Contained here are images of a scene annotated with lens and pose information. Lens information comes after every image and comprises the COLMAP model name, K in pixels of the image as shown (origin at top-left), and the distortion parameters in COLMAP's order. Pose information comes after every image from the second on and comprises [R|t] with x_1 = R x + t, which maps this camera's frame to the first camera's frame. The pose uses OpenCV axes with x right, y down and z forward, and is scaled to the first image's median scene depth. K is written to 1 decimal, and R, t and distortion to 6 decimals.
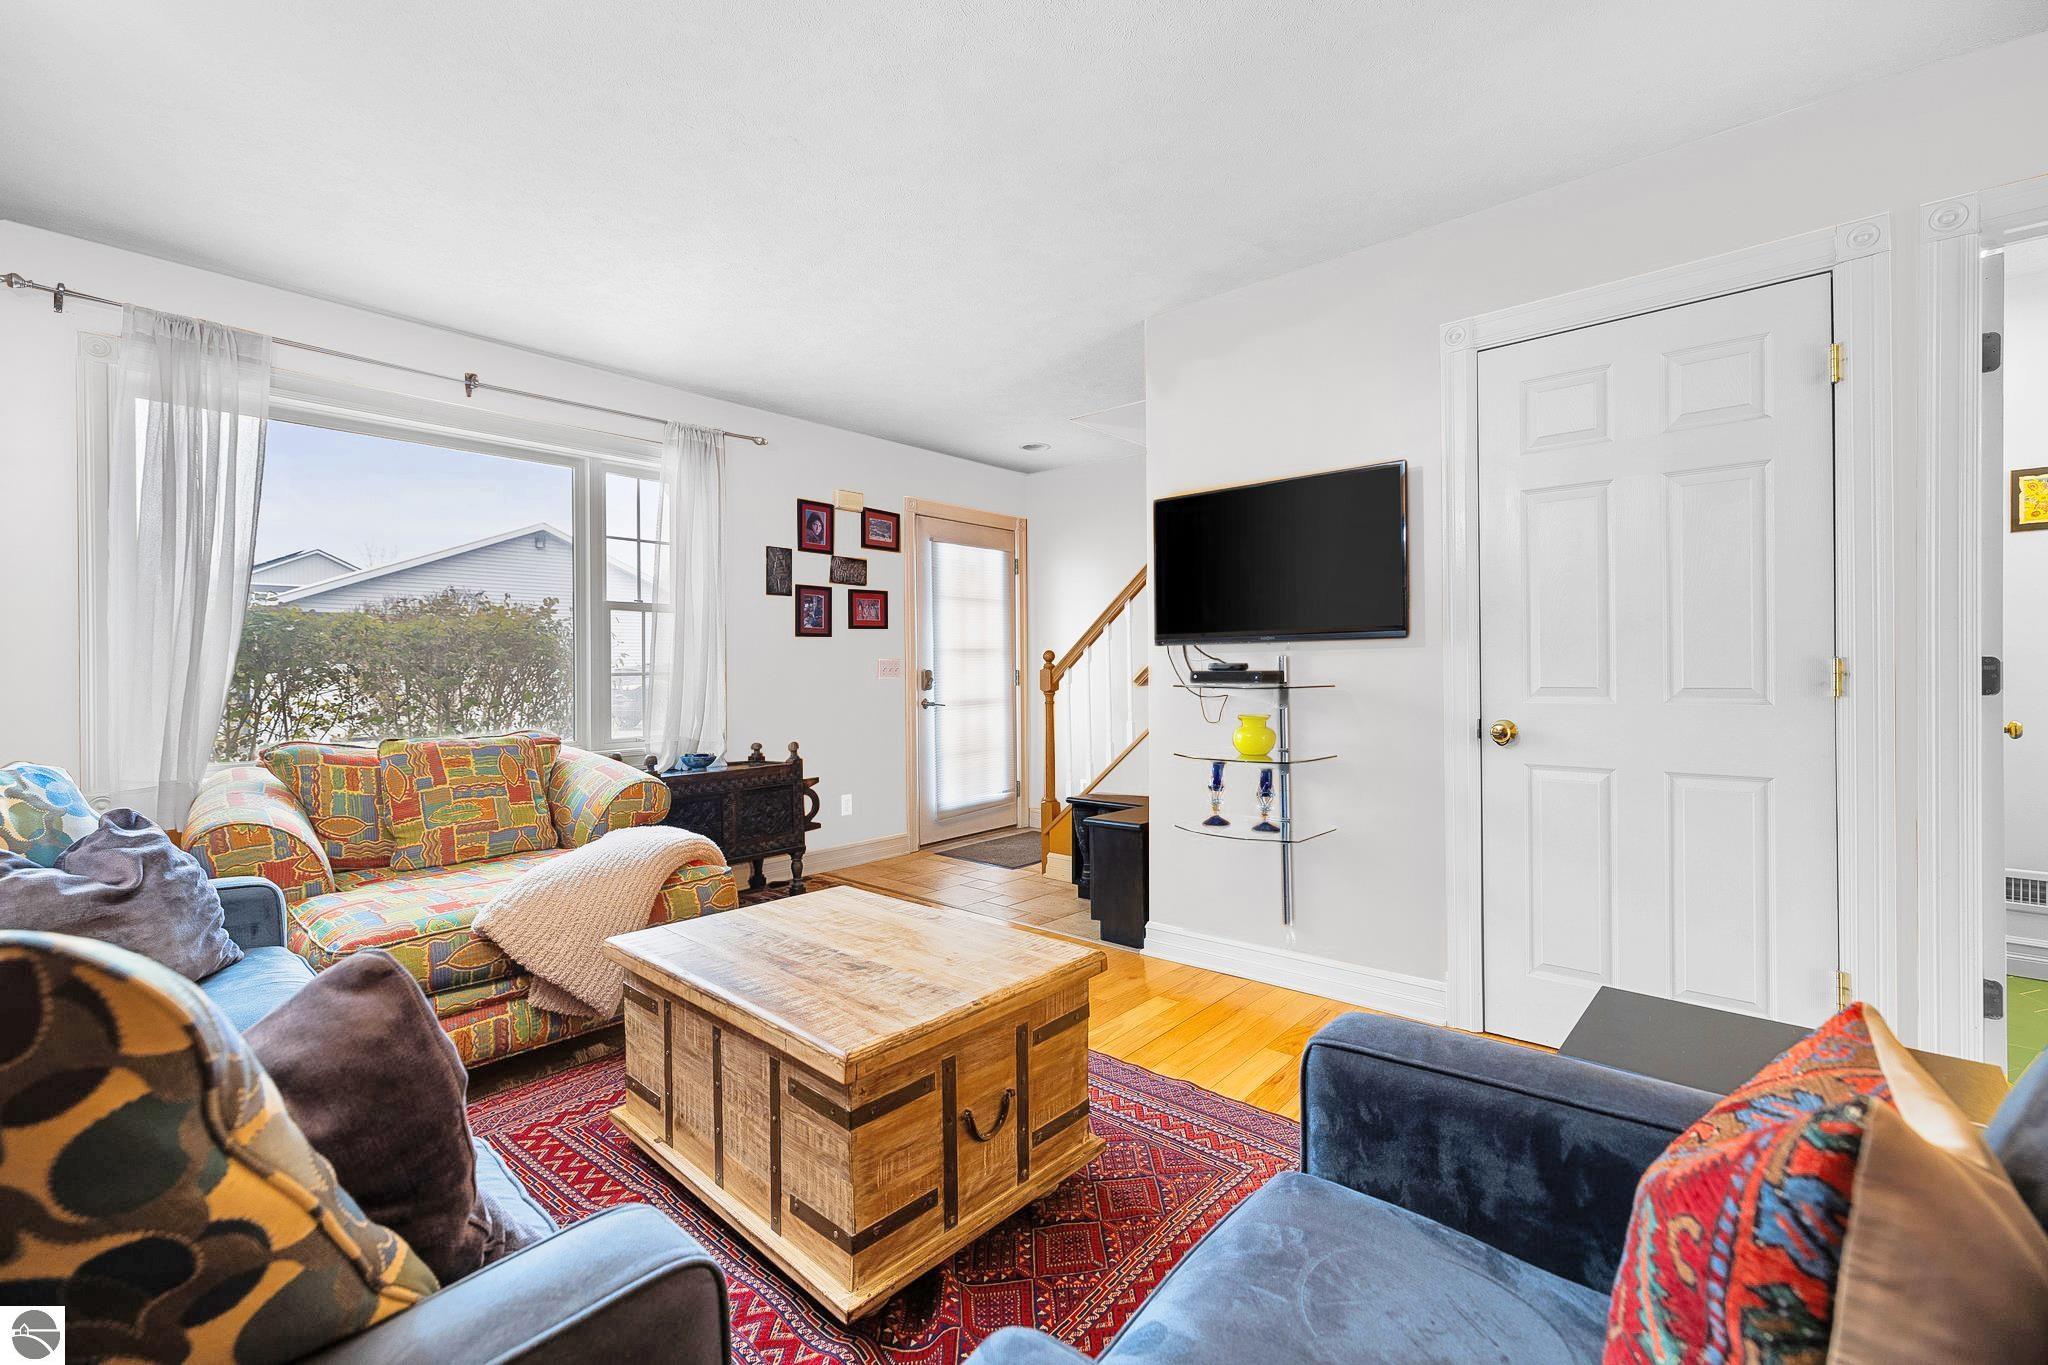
lens RADIAL K [[863.6, 0, 1014.7], [0, 863.6, 672.5], [0, 0, 1]] dist [-0.001600, -0.000201]
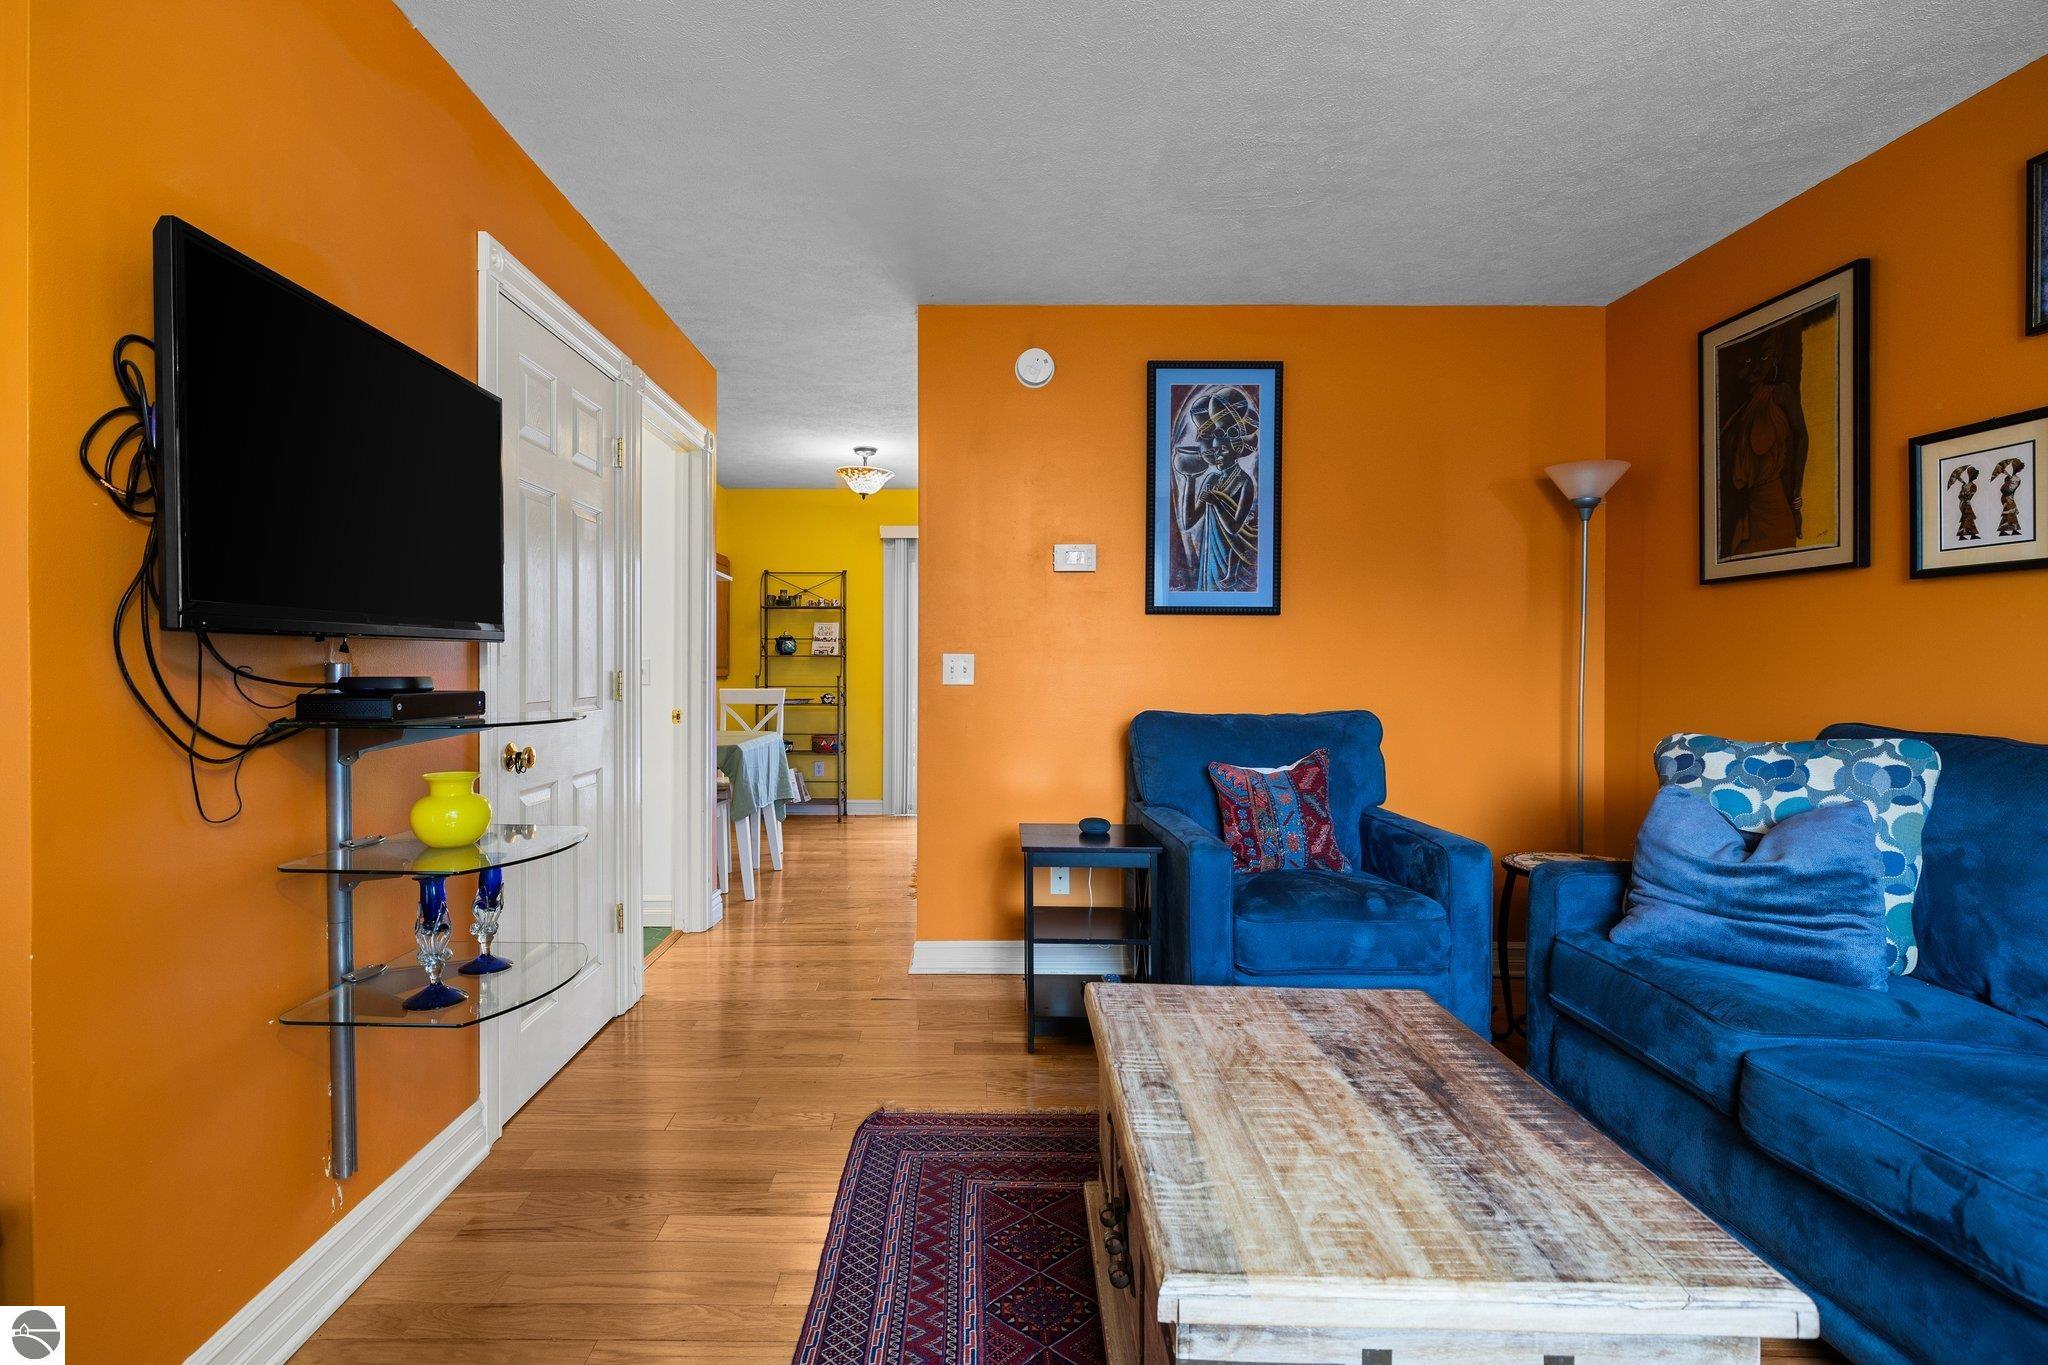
lens RADIAL K [[970.8, 0, 964.0], [0, 970.8, 670.4], [0, 0, 1]] dist [-0.006025, -0.000033]
pose [[-0.655052, -0.000378, 0.755584, -0.605393], [0.004650, 0.999979, 0.004531, -0.023757], [-0.755570, 0.006482, -0.655036, 1.778738]]
